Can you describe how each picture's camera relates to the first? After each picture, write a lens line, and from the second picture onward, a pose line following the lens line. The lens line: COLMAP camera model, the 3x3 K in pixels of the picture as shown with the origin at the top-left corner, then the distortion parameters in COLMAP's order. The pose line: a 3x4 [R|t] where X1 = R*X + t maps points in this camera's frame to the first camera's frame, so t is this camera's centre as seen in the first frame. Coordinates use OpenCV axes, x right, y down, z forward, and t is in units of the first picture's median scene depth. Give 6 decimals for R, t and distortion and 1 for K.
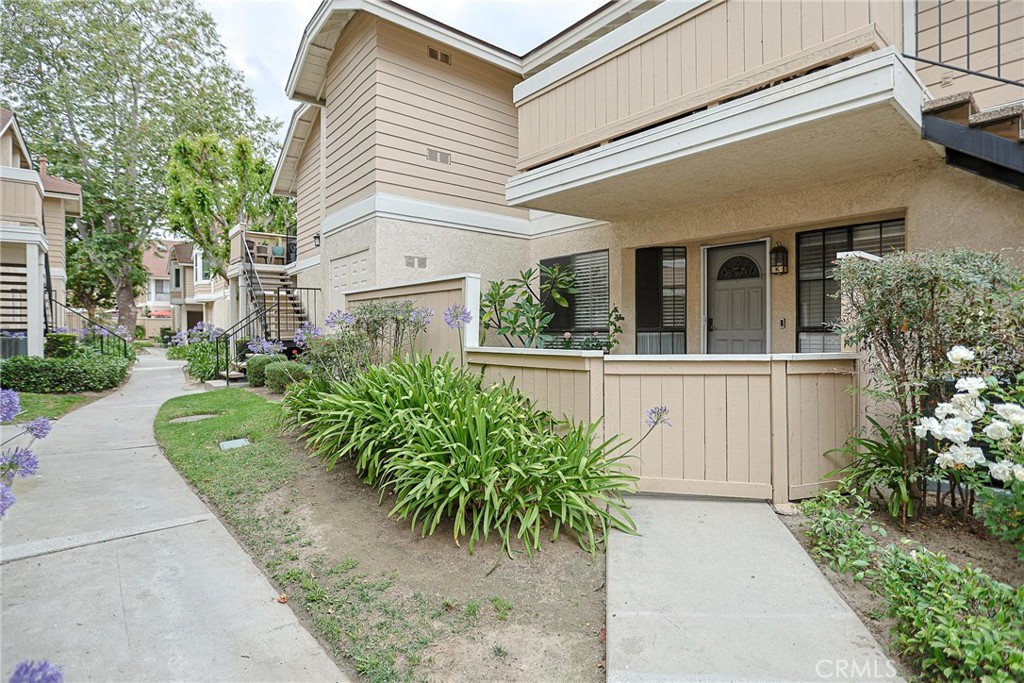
lens RADIAL K [[498.7, 0, 537.7], [0, 498.7, 334.1], [0, 0, 1]] dist [-0.046855, 0.018173]
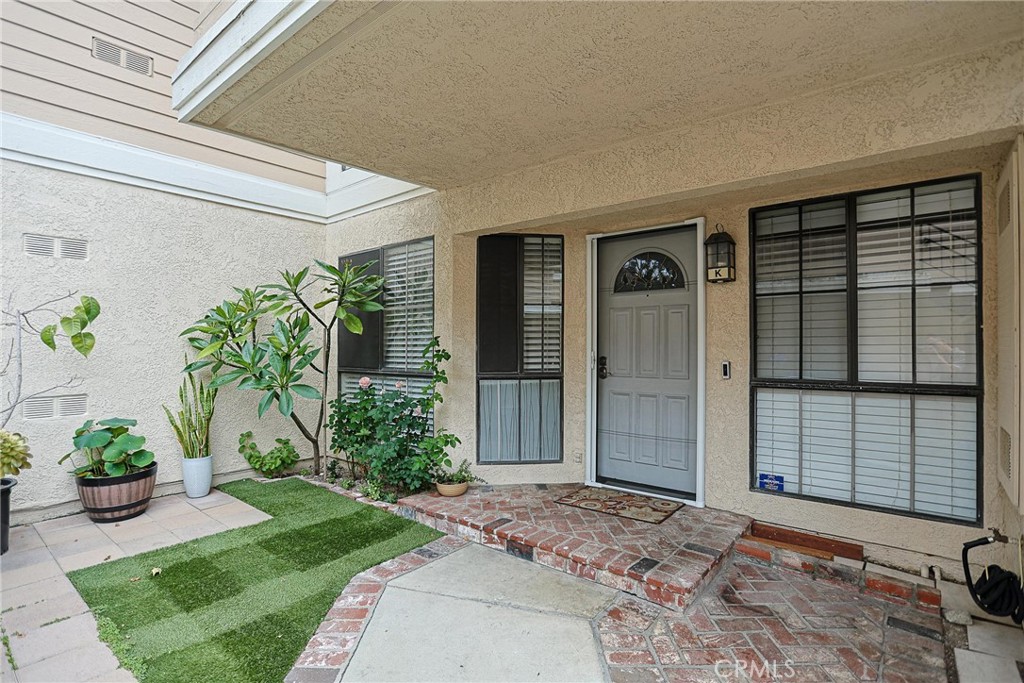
lens RADIAL K [[498.7, 0, 516.0], [0, 498.7, 341.4], [0, 0, 1]] dist [-0.046855, 0.018173]
pose [[0.988717, 0.008079, 0.149580, 0.156672], [-0.004958, 0.999762, -0.021226, -0.036686], [-0.149716, 0.020244, 0.988522, 0.425336]]
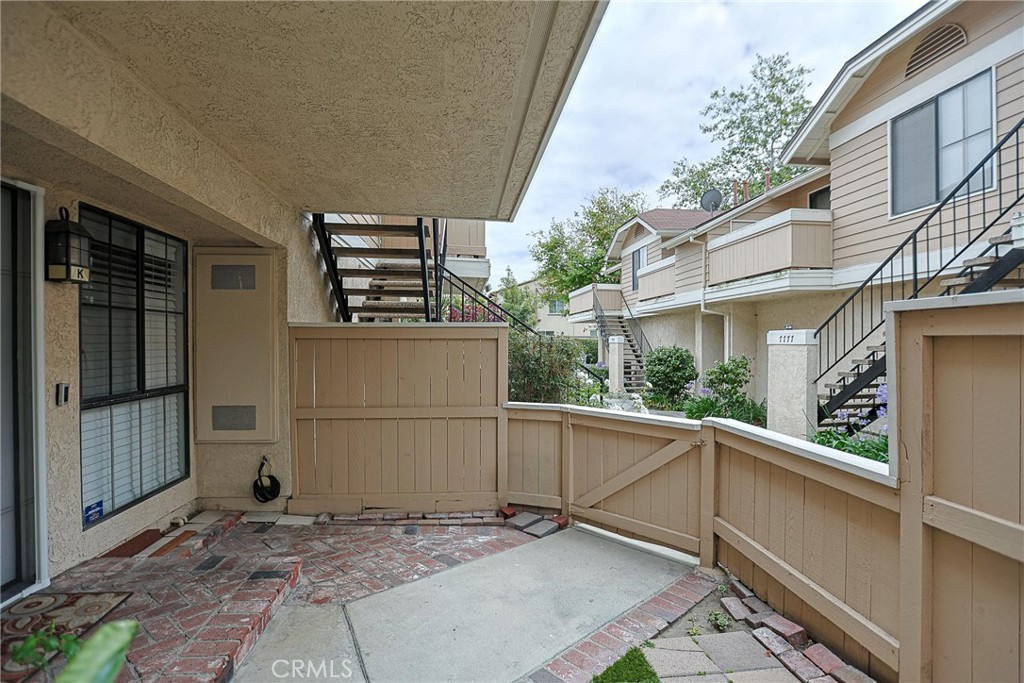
lens RADIAL K [[498.7, 0, 505.7], [0, 498.7, 343.2], [0, 0, 1]] dist [-0.046855, 0.018173]
pose [[-0.791784, 0.005701, 0.610775, -0.074900], [0.012441, 0.999900, 0.006795, -0.058390], [-0.610675, 0.012978, -0.791775, 0.972947]]
